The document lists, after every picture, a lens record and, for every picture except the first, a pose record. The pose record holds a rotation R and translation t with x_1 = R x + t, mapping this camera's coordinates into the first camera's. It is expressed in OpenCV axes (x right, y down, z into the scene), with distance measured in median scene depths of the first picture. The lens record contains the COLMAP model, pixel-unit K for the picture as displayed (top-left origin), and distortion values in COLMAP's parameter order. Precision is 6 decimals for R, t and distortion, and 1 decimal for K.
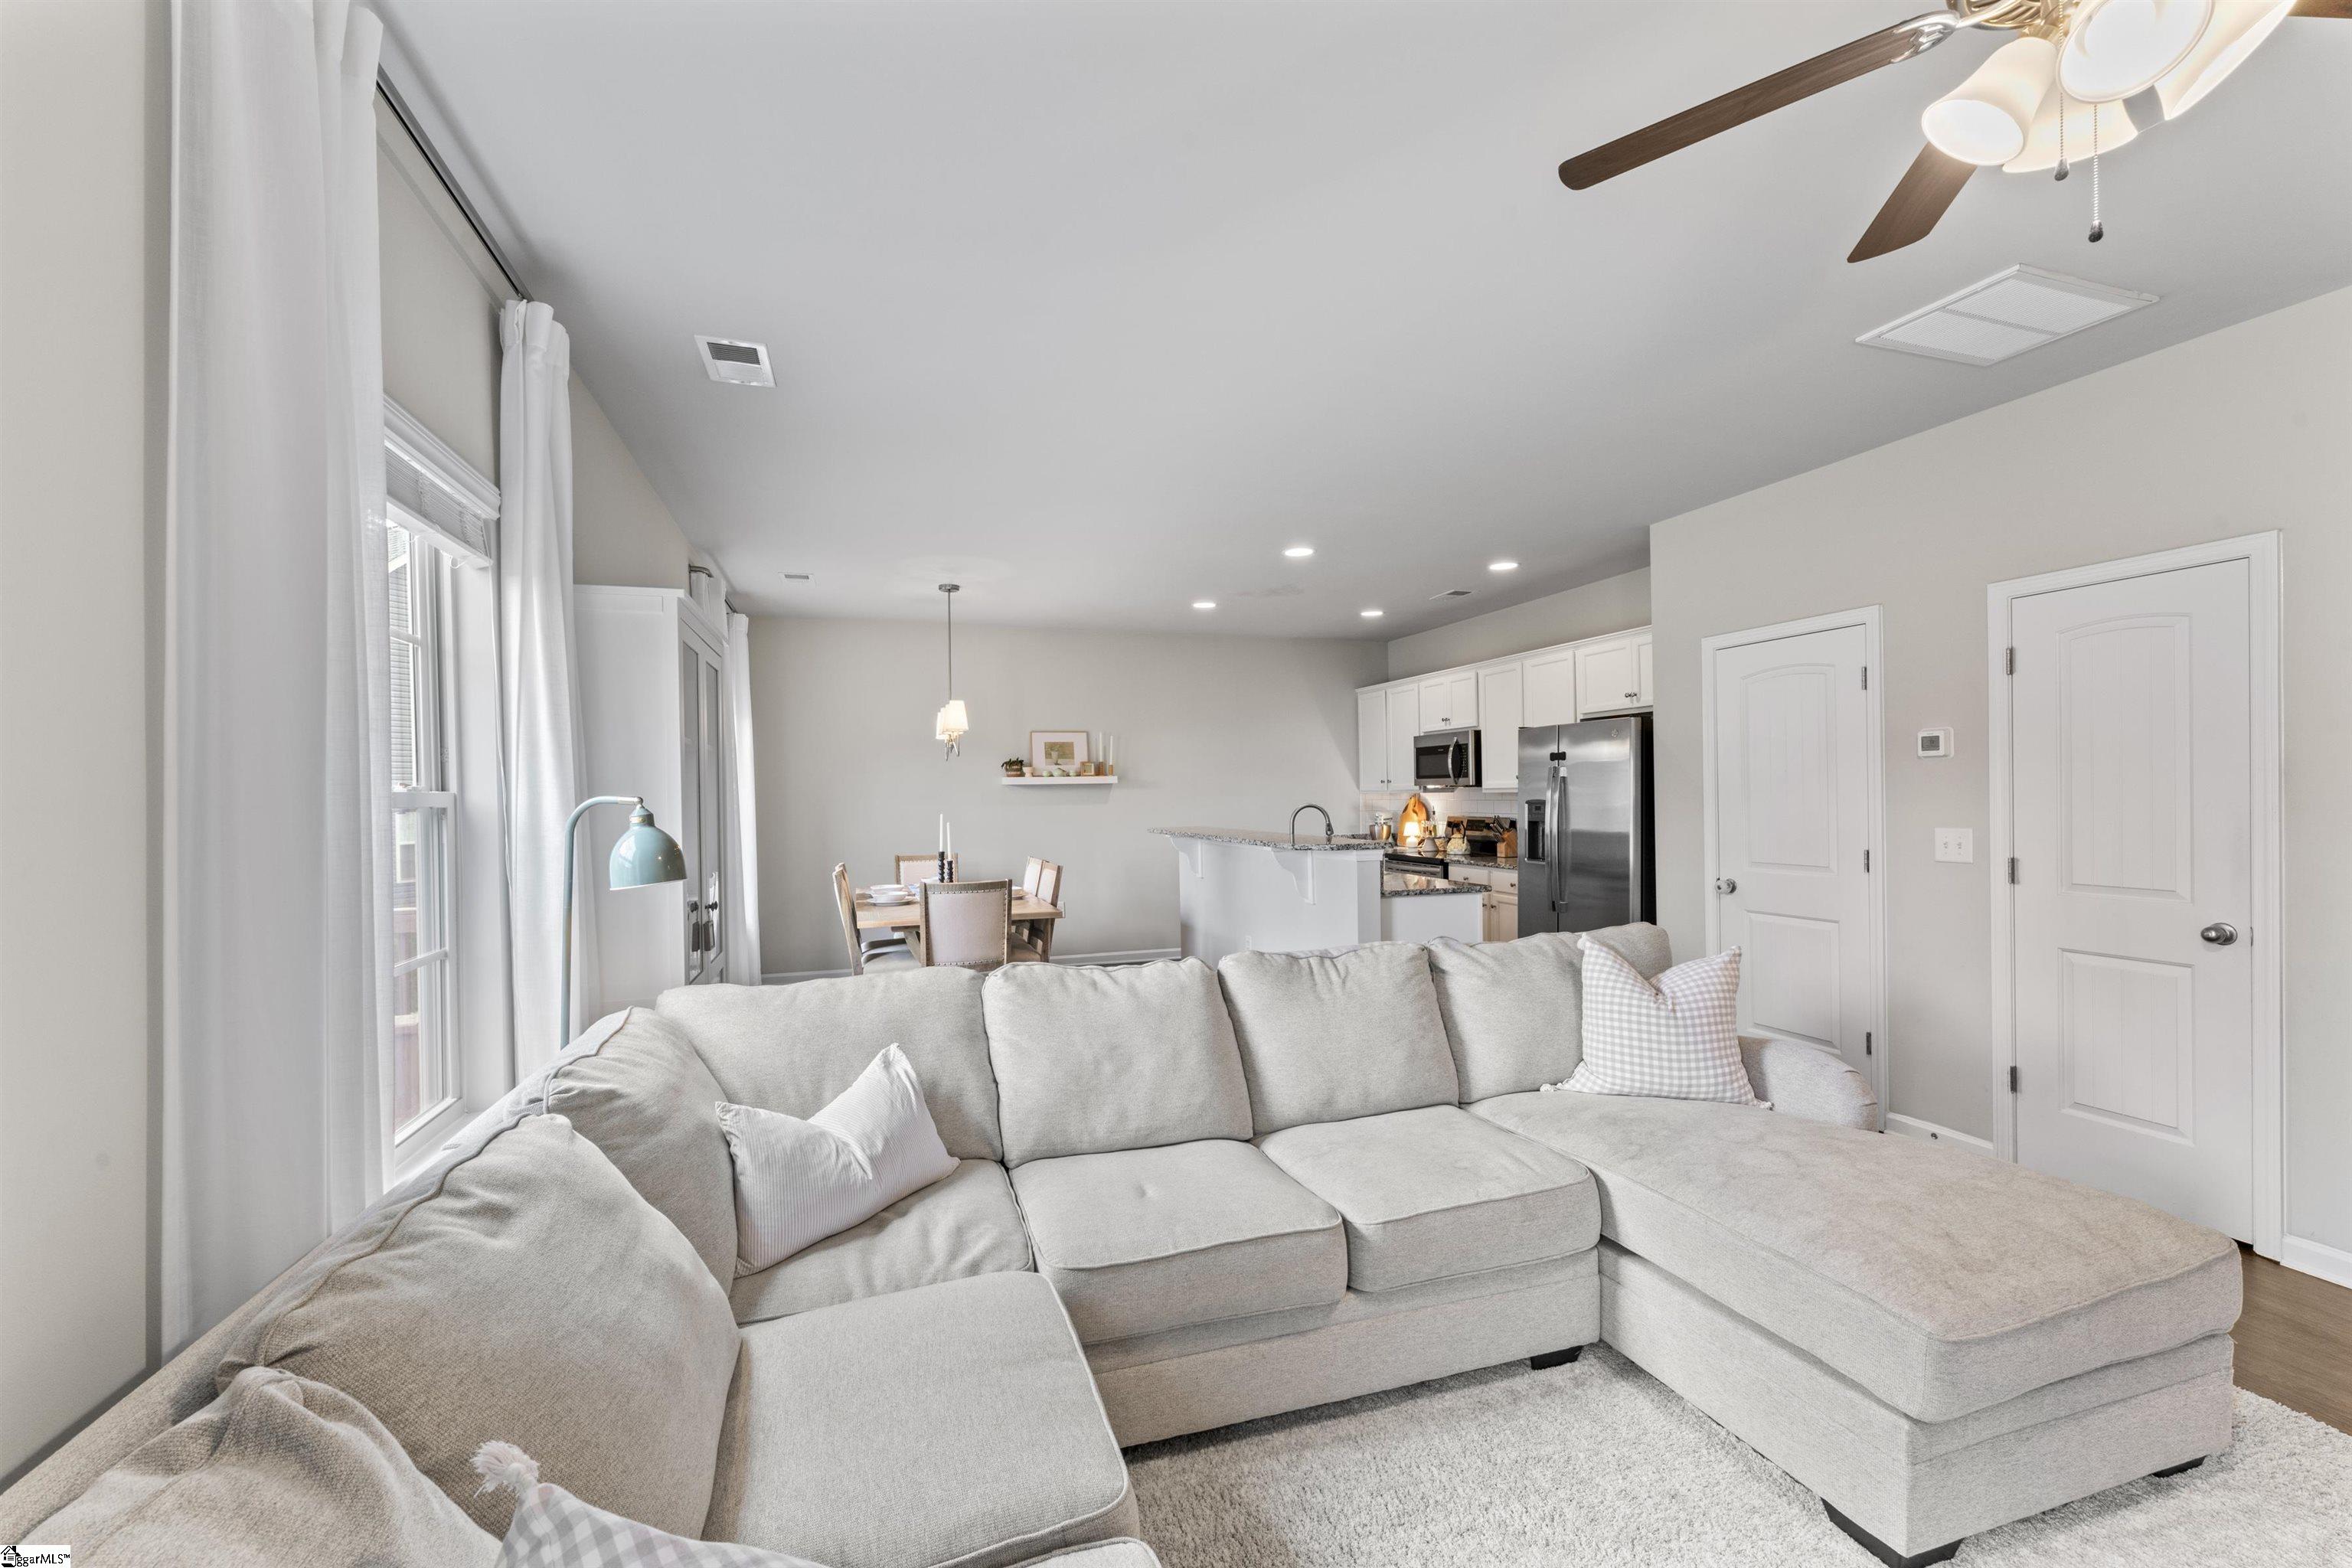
lens RADIAL K [[963.4, 0, 1176.0], [0, 963.4, 784.0], [0, 0, 1]] dist [0.000098, -0.000007]
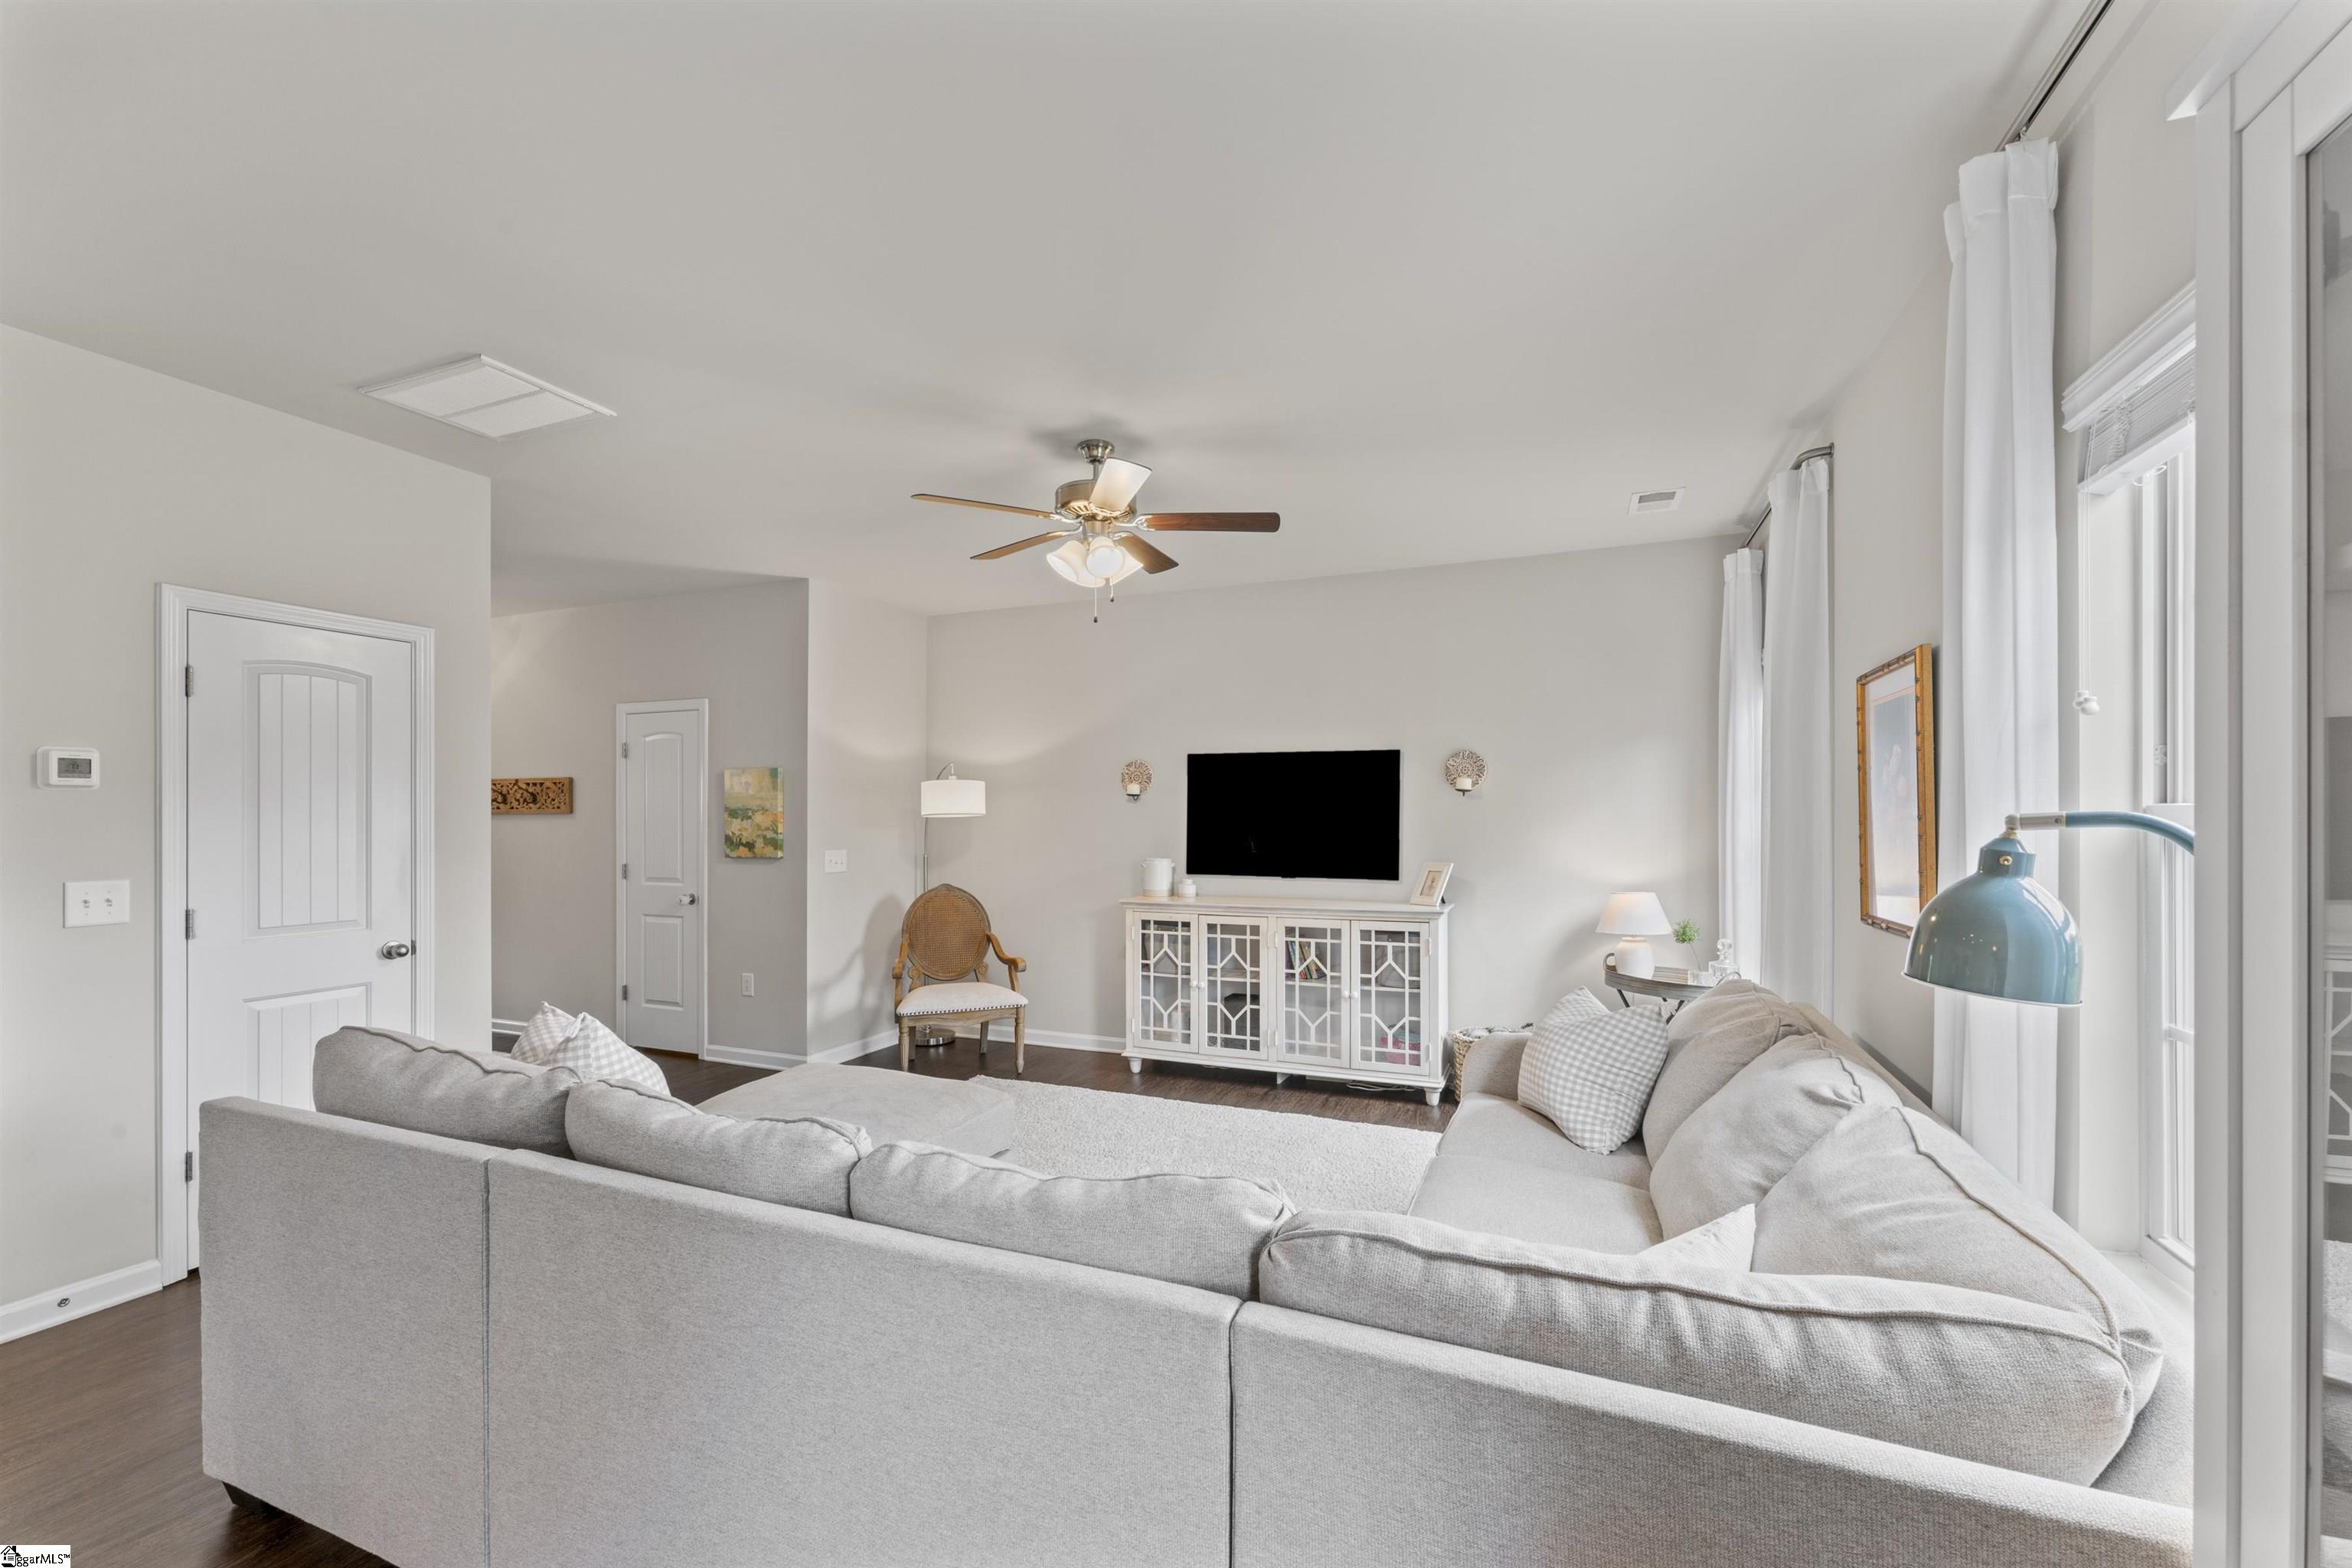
lens RADIAL K [[948.0, 0, 1178.5], [0, 948.0, 818.9], [0, 0, 1]] dist [0.000552, -0.000039]
pose [[-0.762401, 0.013714, 0.646960, -0.164251], [0.005568, 0.999877, -0.014633, 0.006027], [-0.647081, -0.007554, -0.762384, 0.495649]]
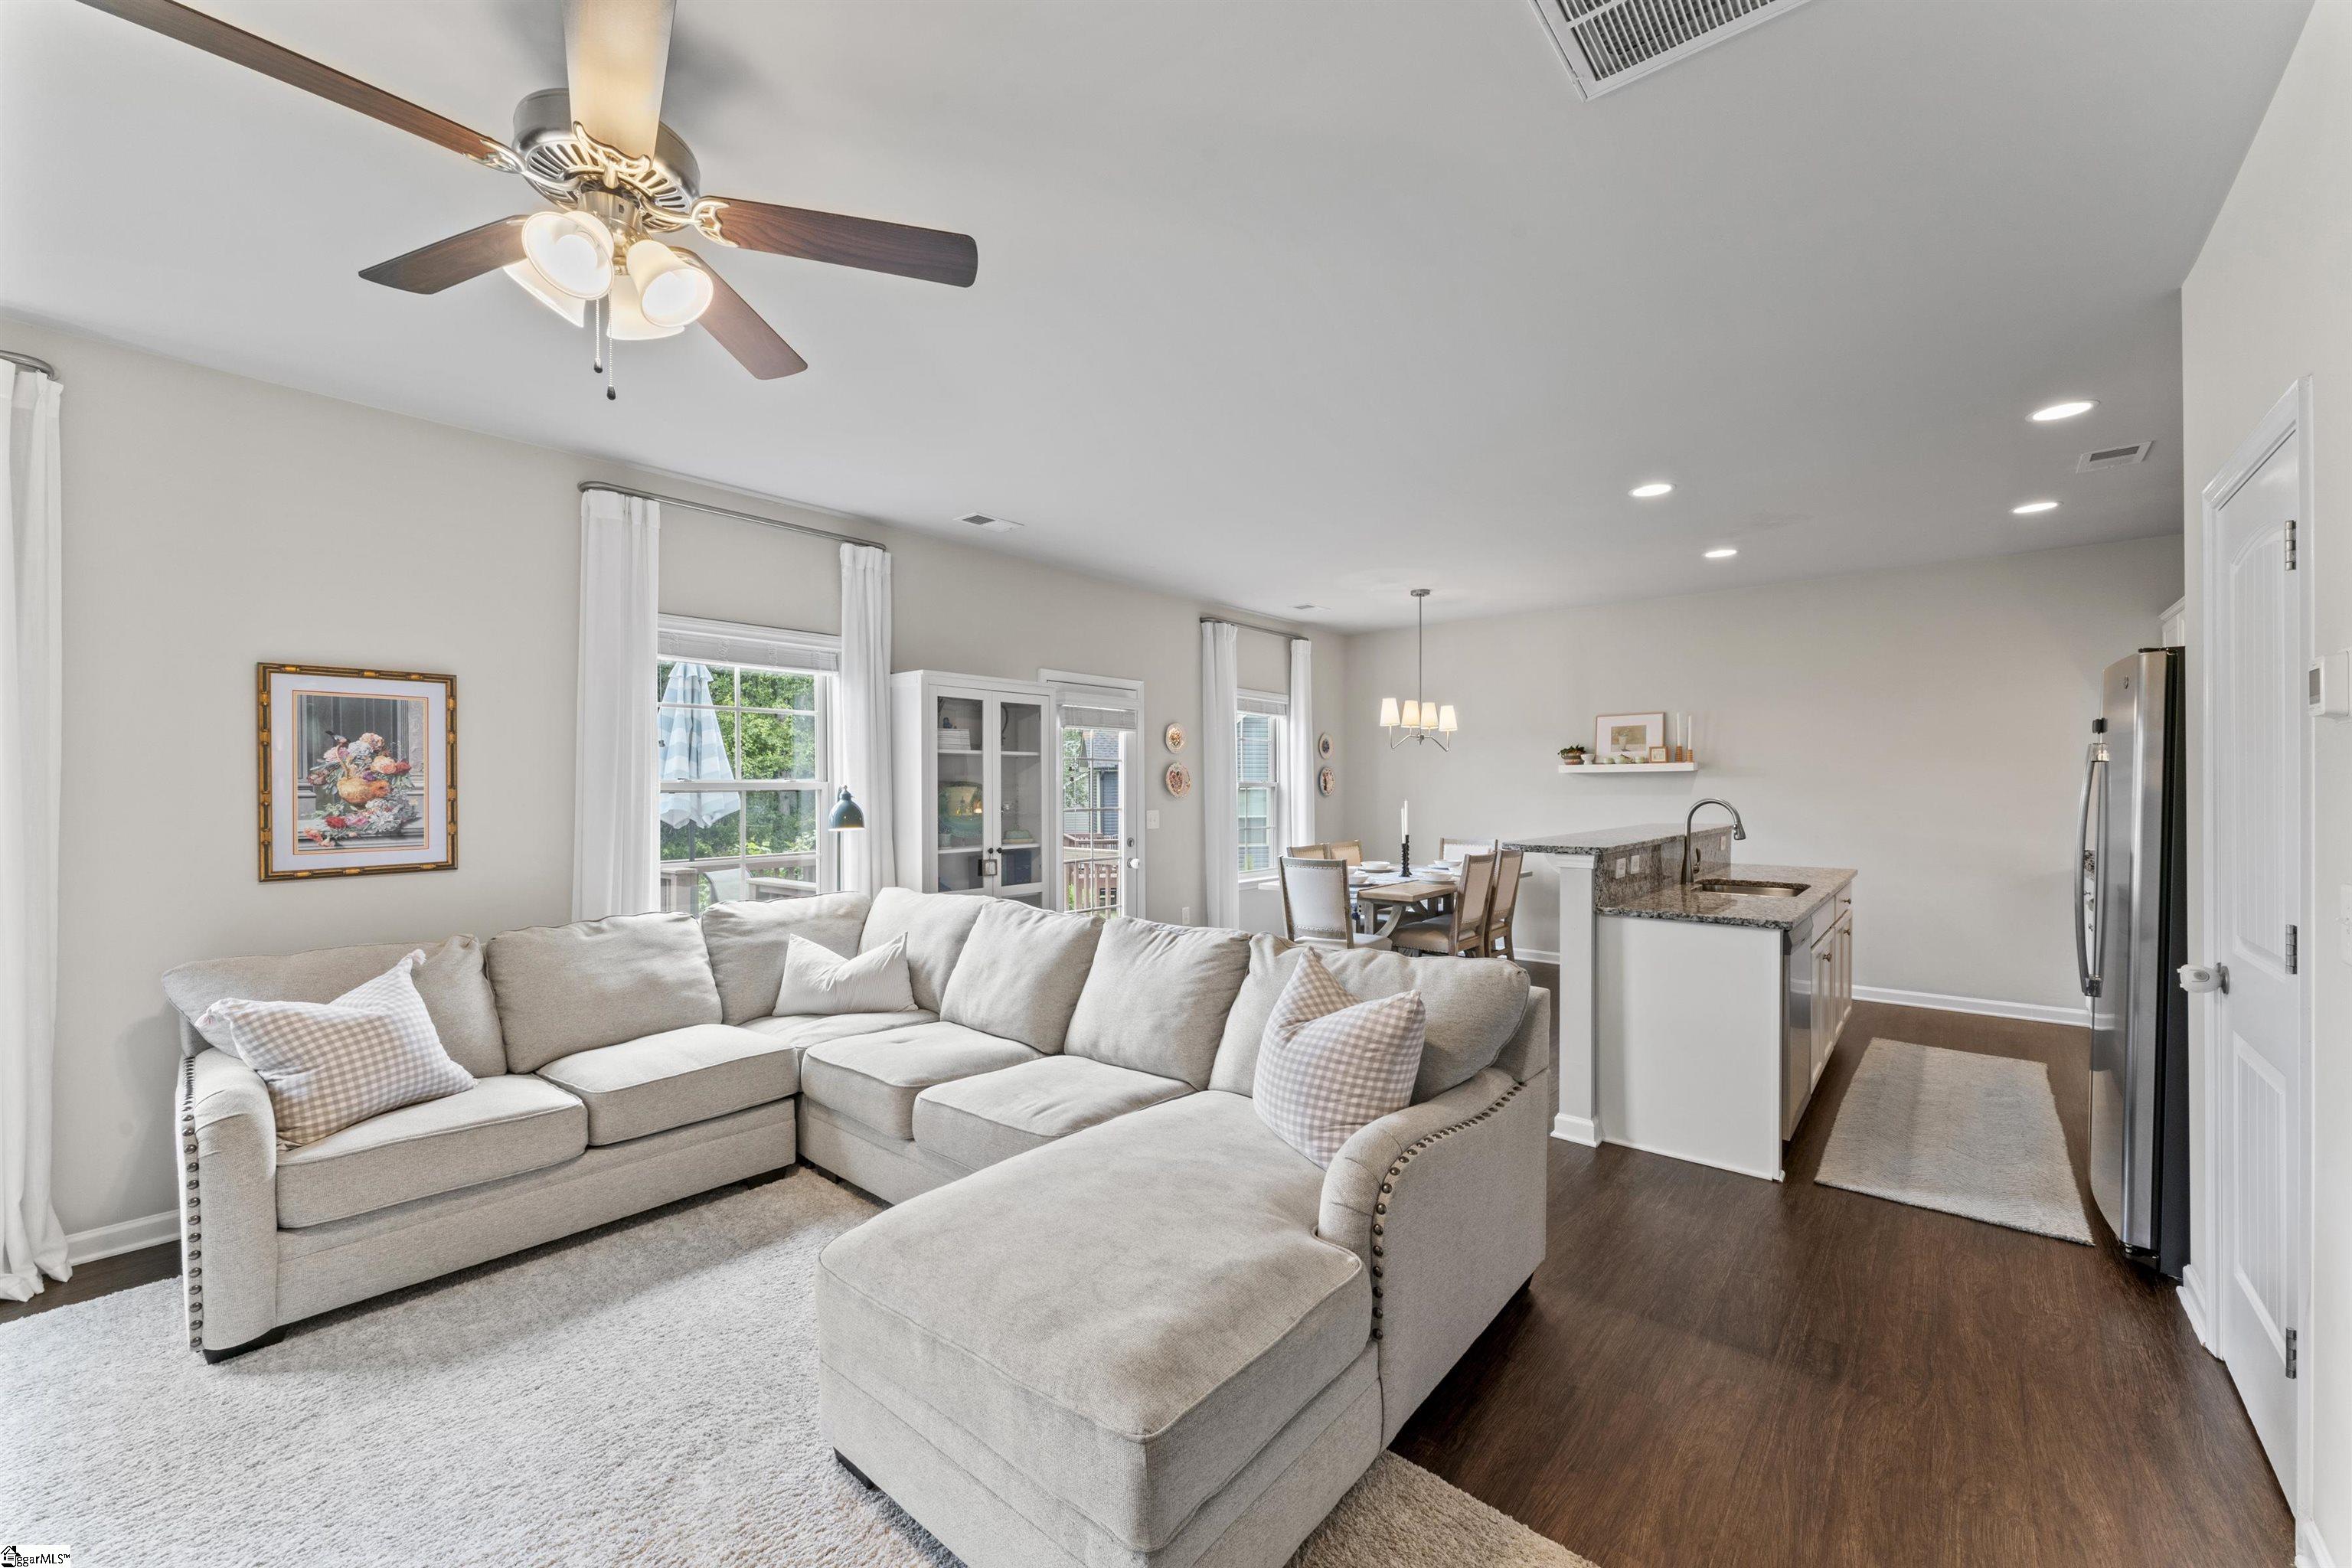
lens RADIAL K [[928.7, 0, 1167.7], [0, 928.7, 788.9], [0, 0, 1]] dist [0.001633, -0.000117]
pose [[0.521358, 0.013037, -0.853238, 0.424982], [0.005904, 0.999804, 0.018884, -0.003264], [0.853317, -0.014883, 0.521179, 0.171152]]
